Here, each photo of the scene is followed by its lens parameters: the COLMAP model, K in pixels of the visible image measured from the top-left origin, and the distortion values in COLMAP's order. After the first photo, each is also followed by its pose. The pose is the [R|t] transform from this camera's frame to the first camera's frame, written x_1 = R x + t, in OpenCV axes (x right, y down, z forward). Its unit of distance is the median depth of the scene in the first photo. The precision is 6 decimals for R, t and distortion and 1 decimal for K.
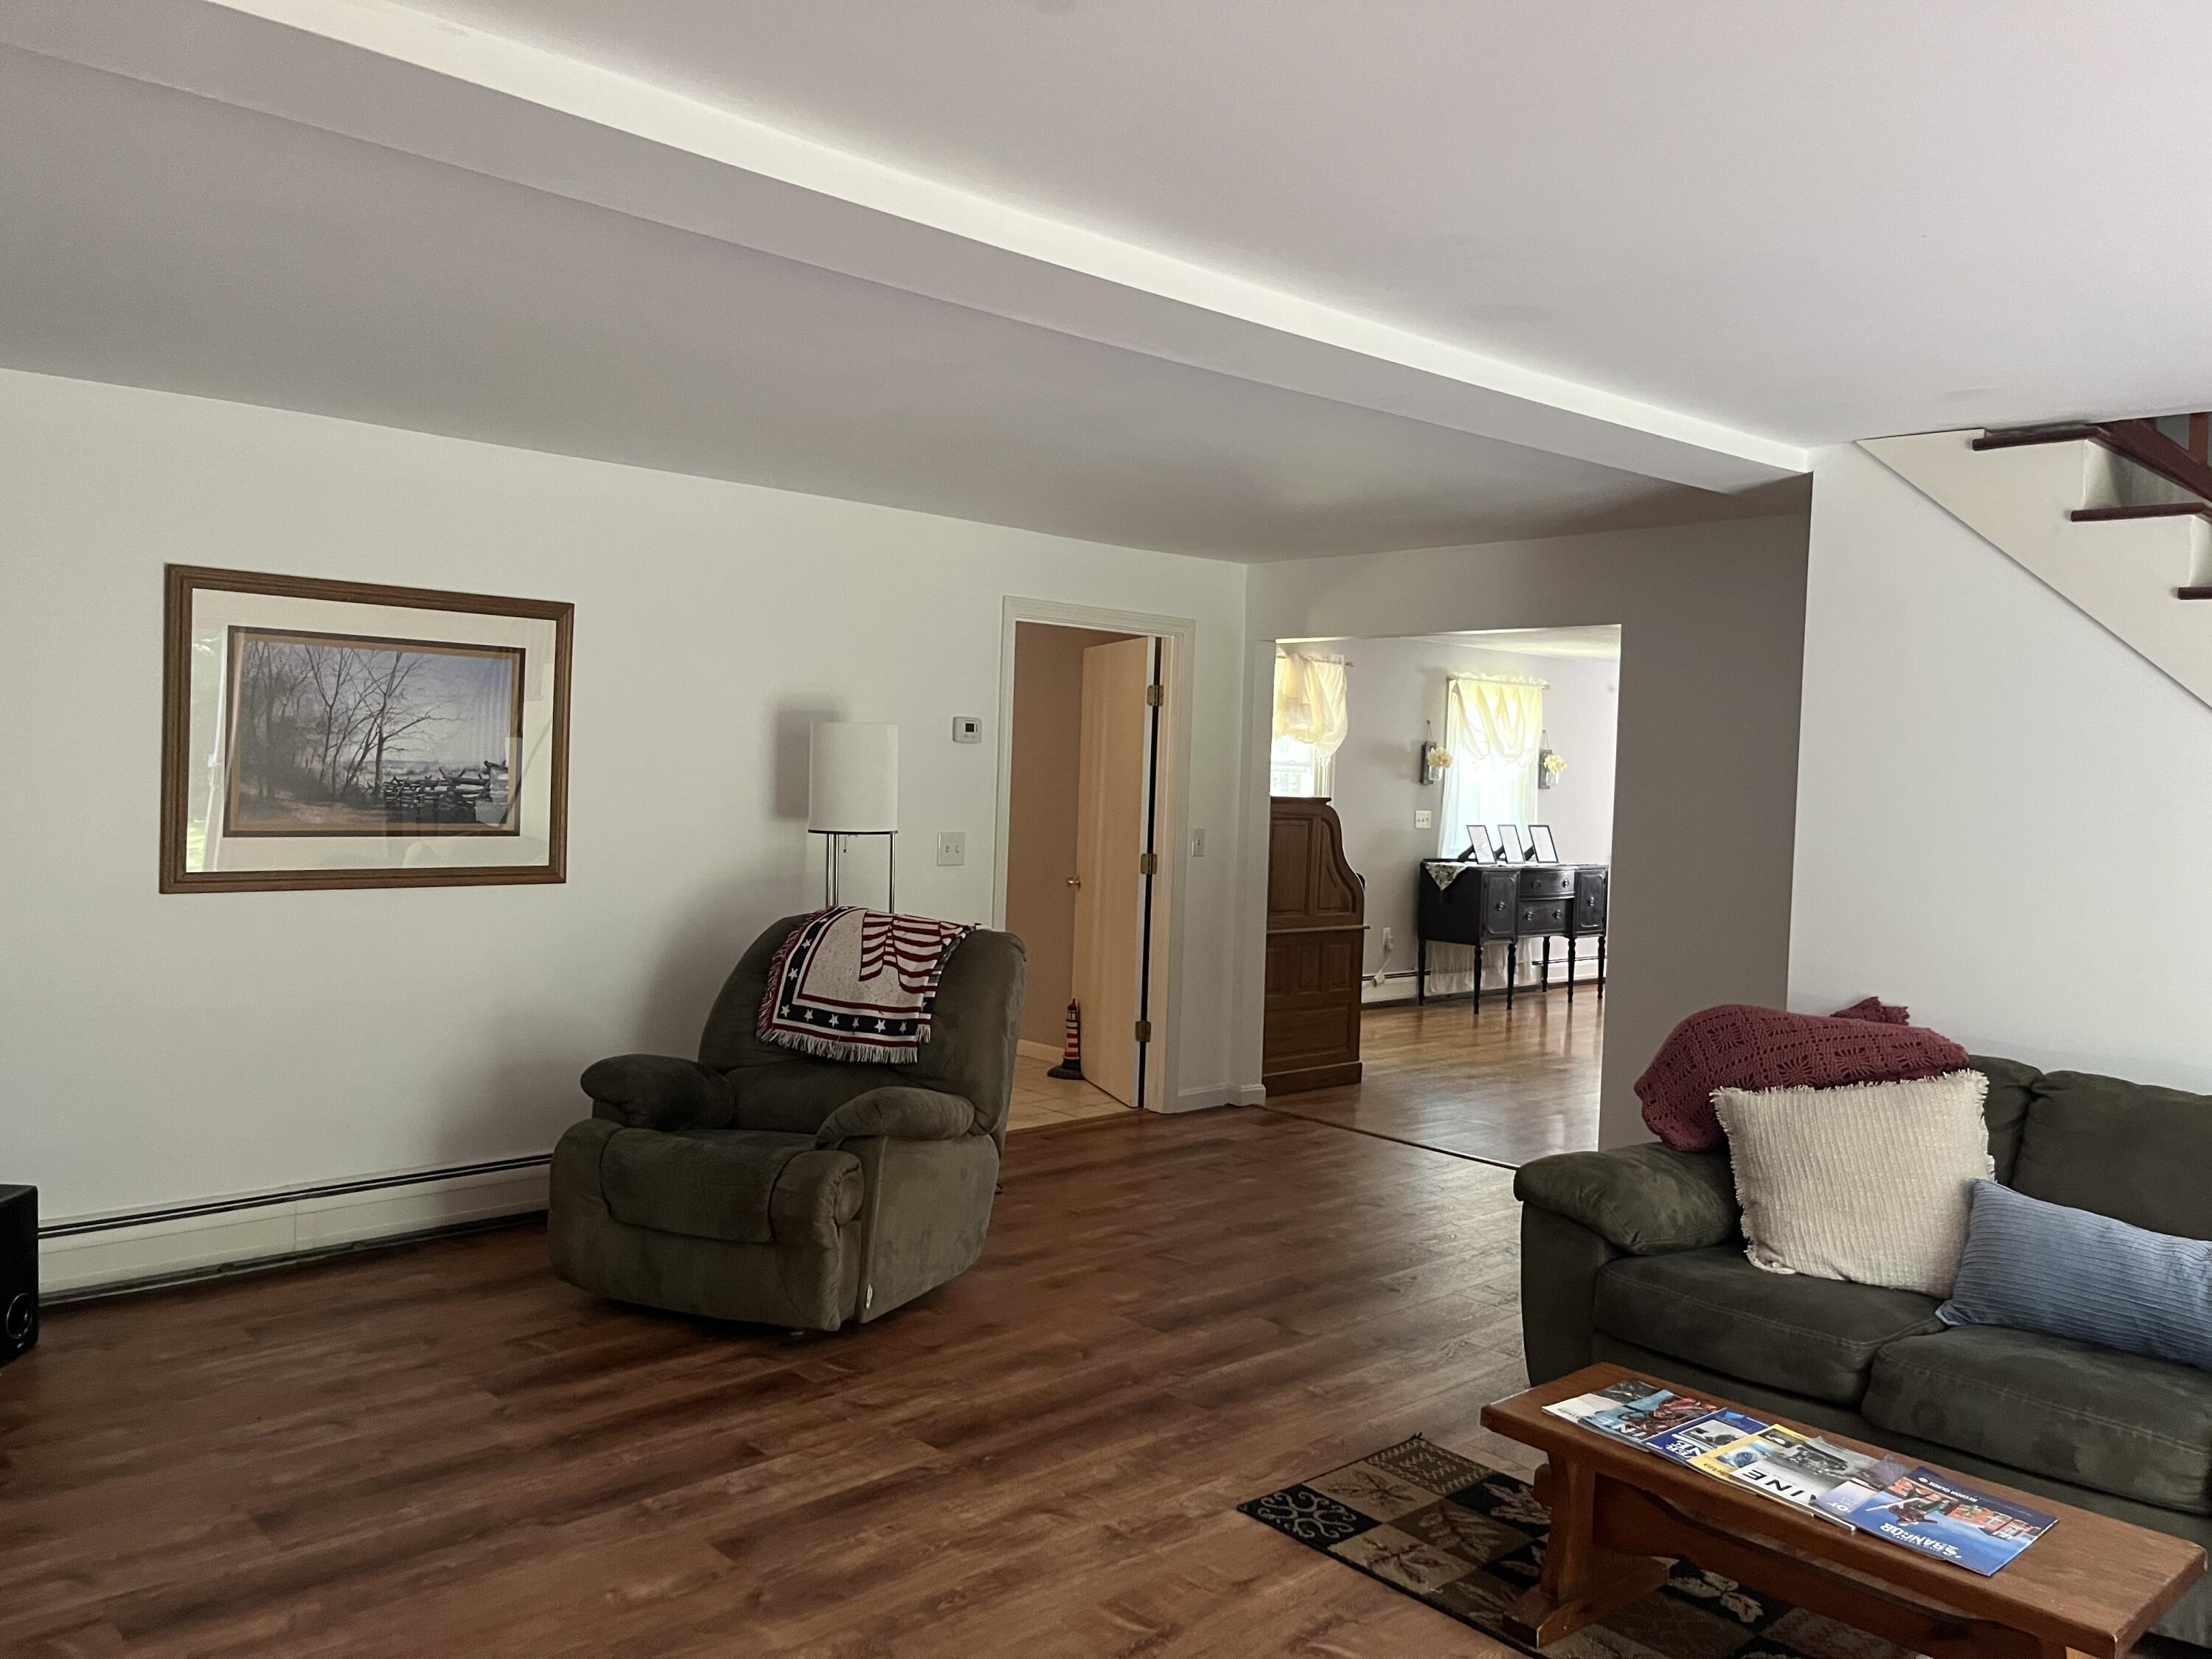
lens RADIAL K [[1673.0, 0, 1102.0], [0, 1673.0, 804.9], [0, 0, 1]] dist [0.070396, -0.091508]
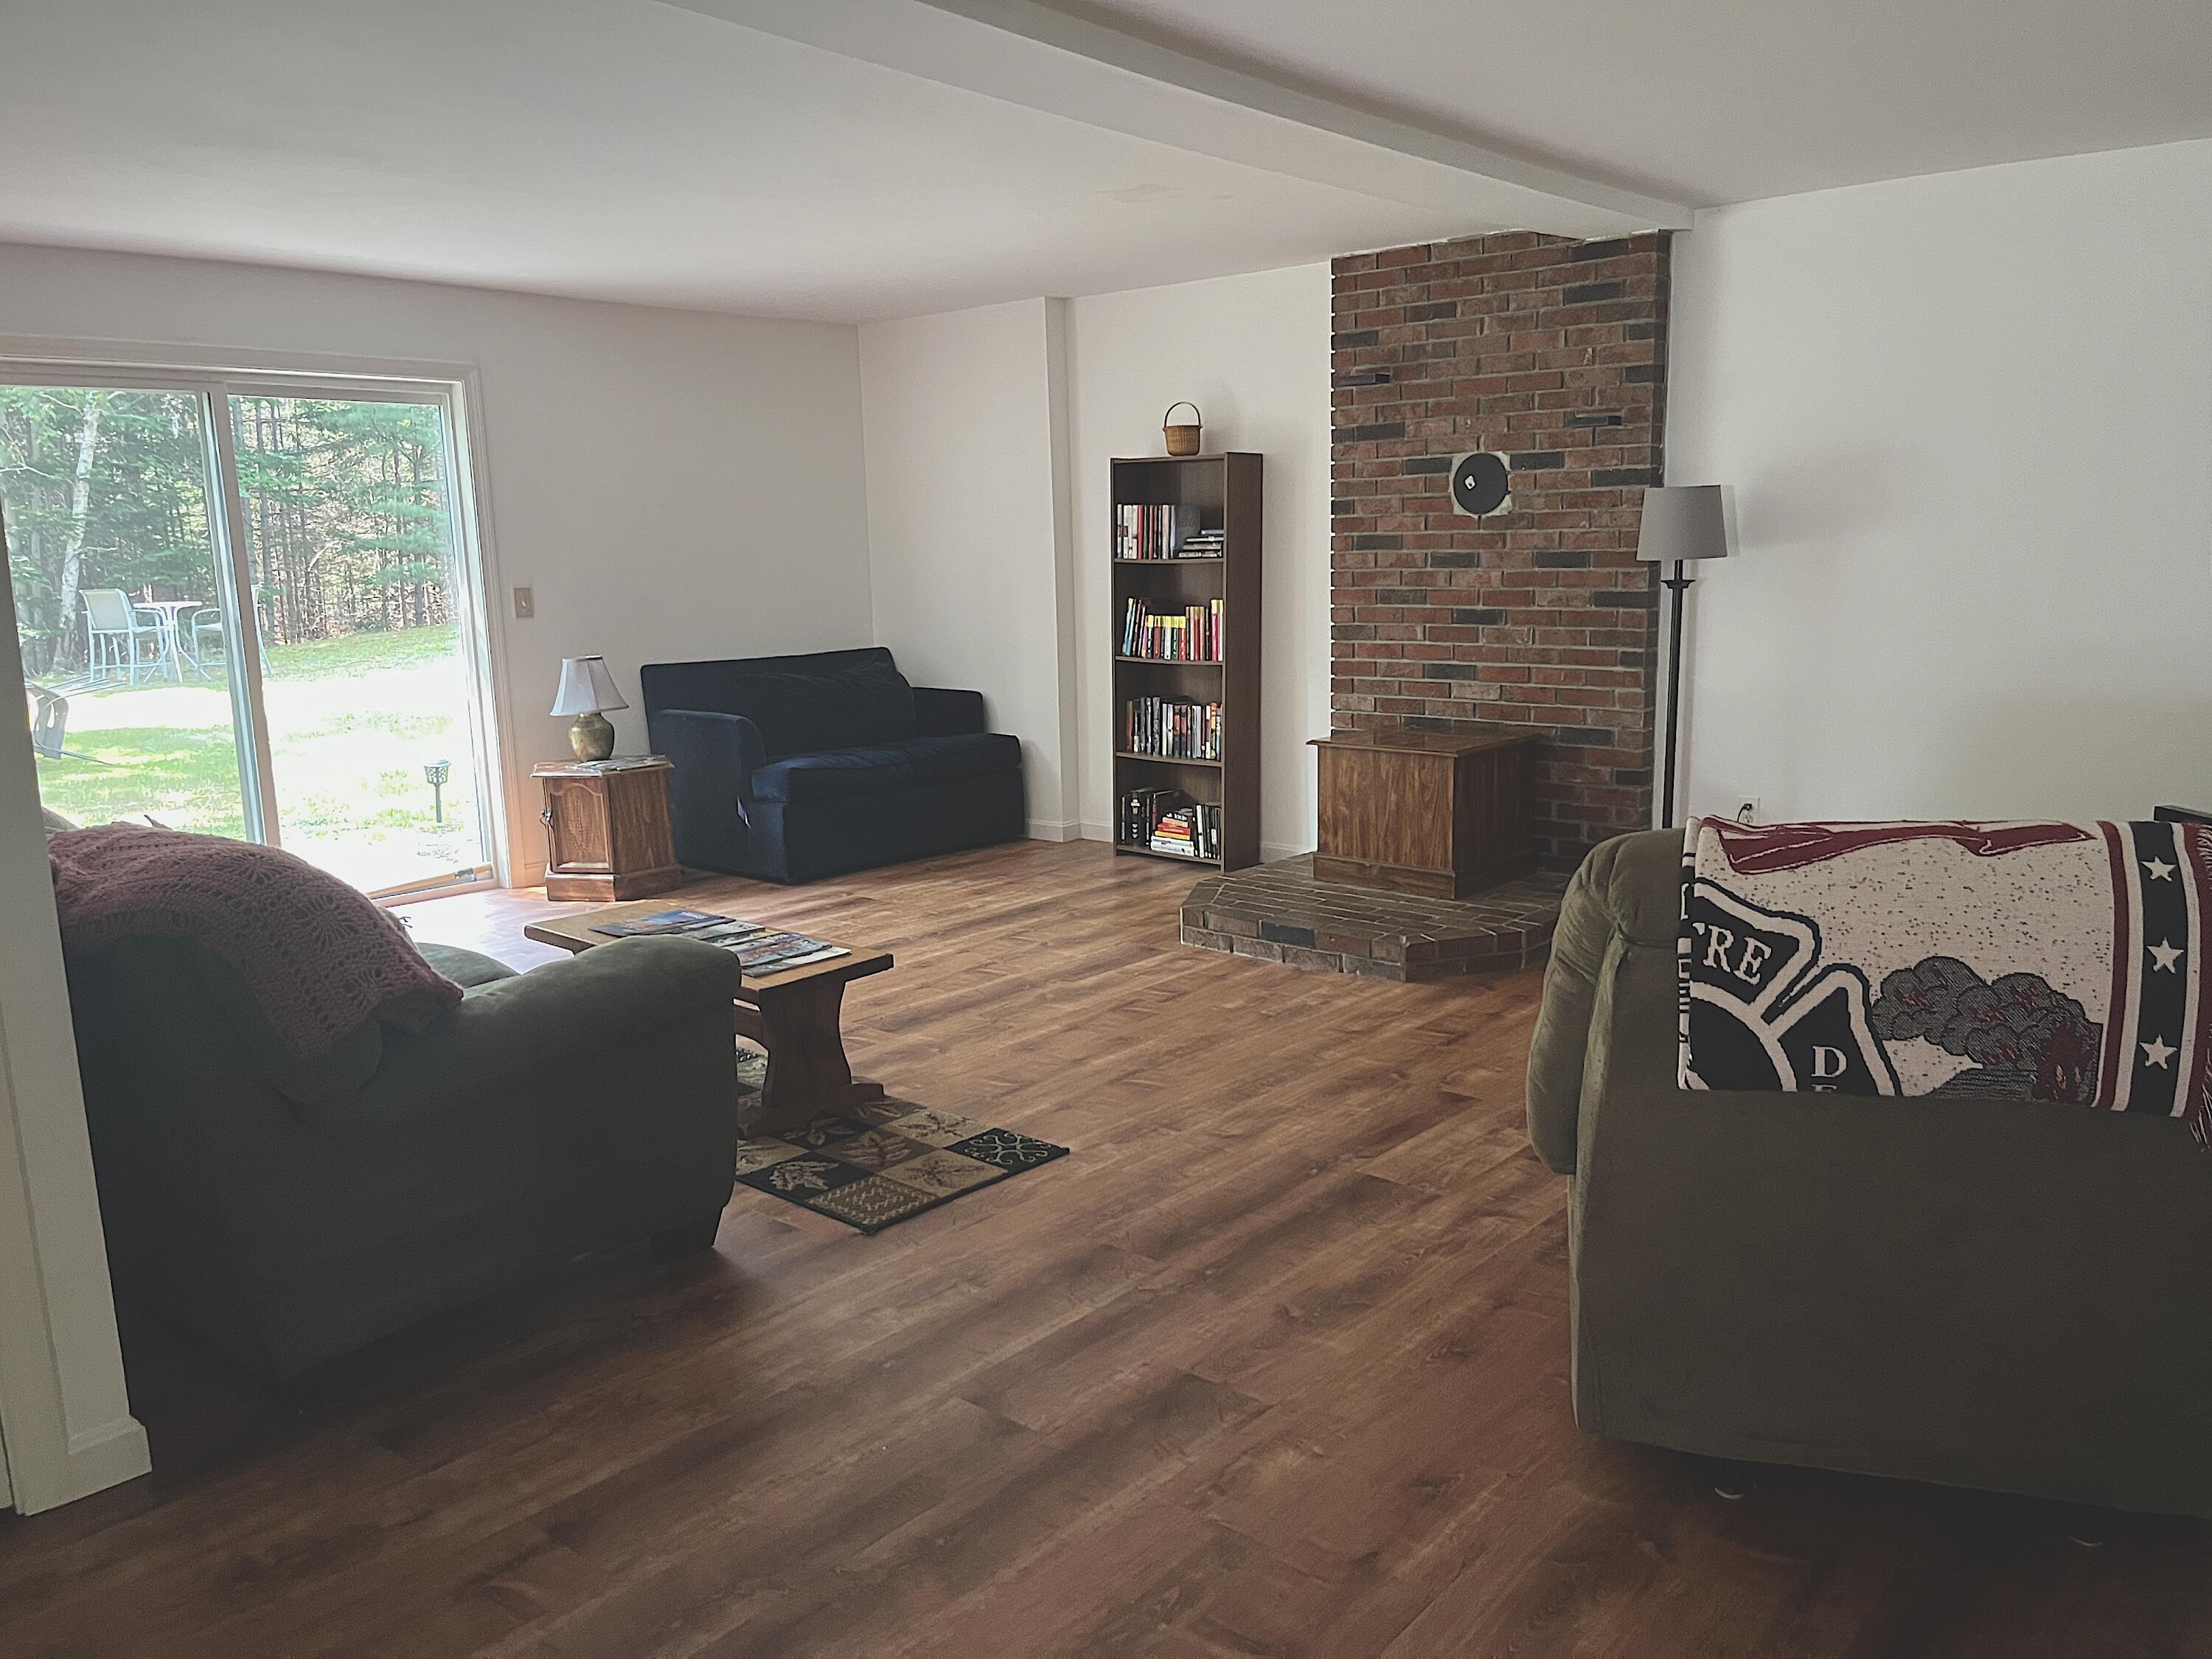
lens RADIAL K [[1680.9, 0, 1112.1], [0, 1680.9, 828.6], [0, 0, 1]] dist [0.066443, -0.090563]
pose [[-0.993789, 0.006735, -0.111079, 0.164189], [-0.015019, 0.980916, 0.193851, -0.009494], [0.110264, 0.194315, -0.974722, 1.930610]]
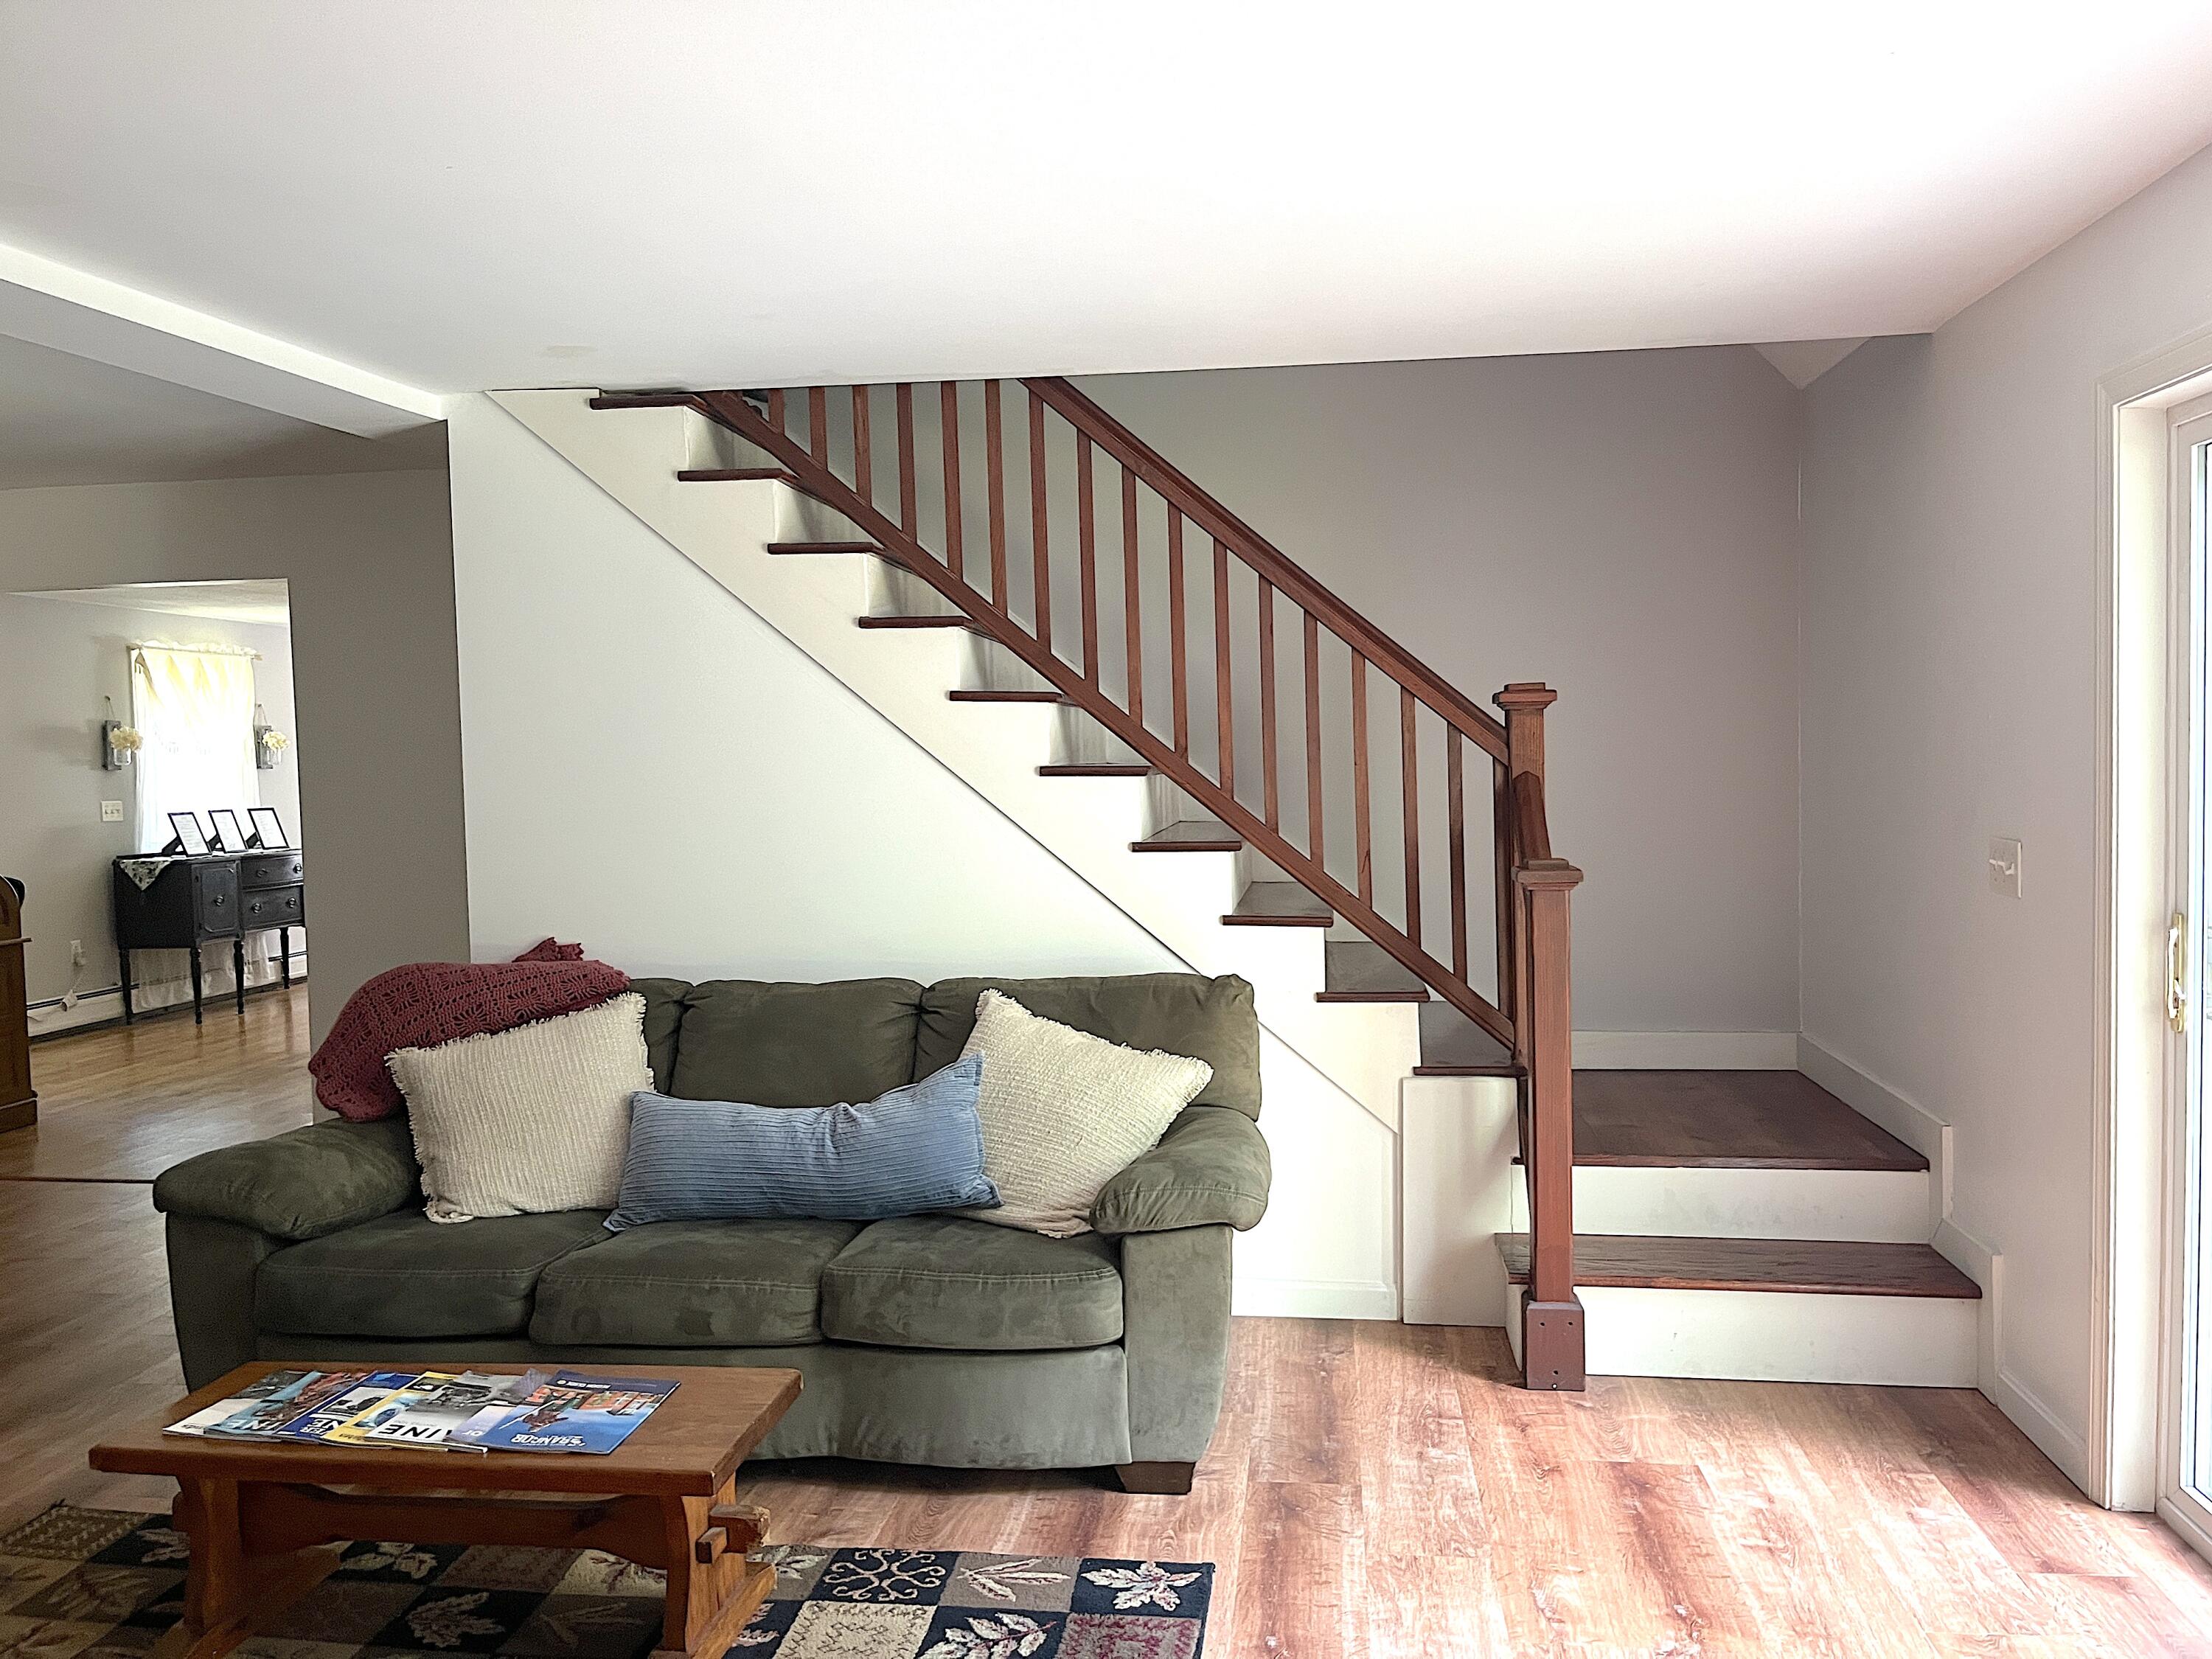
lens RADIAL K [[1680.9, 0, 1112.1], [0, 1680.9, 828.6], [0, 0, 1]] dist [0.066443, -0.090563]
pose [[0.766781, -0.082606, 0.636571, 0.079595], [0.065400, 0.996578, 0.050545, 0.020297], [-0.638568, 0.002875, 0.769560, -0.016224]]
